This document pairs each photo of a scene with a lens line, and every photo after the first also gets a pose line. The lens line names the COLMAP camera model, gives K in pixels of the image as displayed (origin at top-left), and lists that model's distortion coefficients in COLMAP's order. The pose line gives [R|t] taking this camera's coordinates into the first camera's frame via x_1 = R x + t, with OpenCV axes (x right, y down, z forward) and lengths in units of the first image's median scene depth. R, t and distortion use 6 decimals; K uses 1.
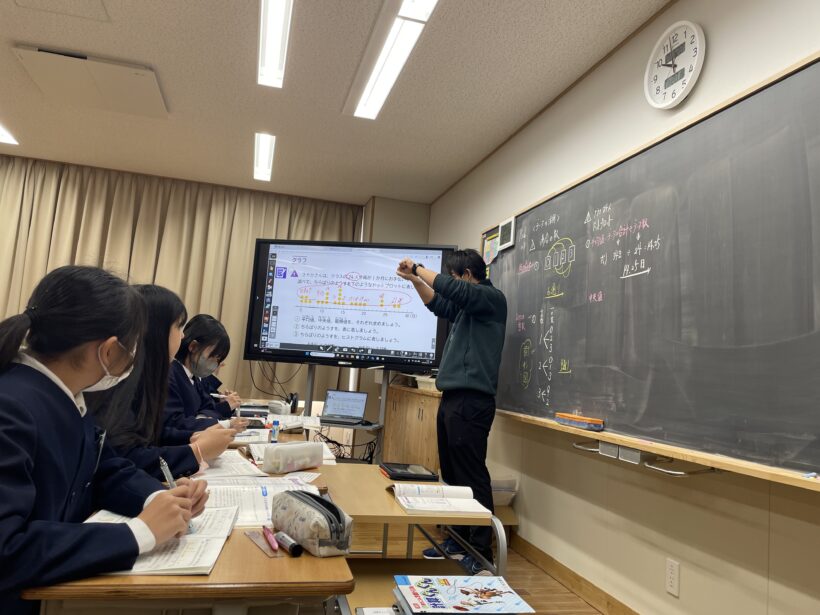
lens RADIAL K [[614.7, 0, 410.9], [0, 614.7, 305.9], [0, 0, 1]] dist [0.010600, 0.001250]
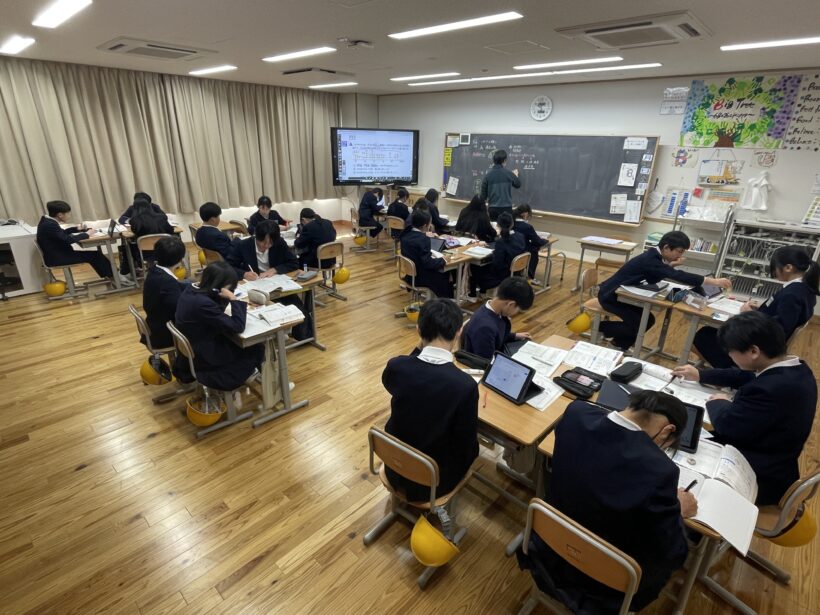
lens RADIAL K [[427.9, 0, 411.1], [0, 427.9, 307.7], [0, 0, 1]] dist [-0.000625, -0.000088]
pose [[0.854048, -0.239422, 0.461821, -0.872190], [-0.012935, 0.877737, 0.478968, -0.281734], [-0.520033, -0.415035, 0.746533, -0.515026]]
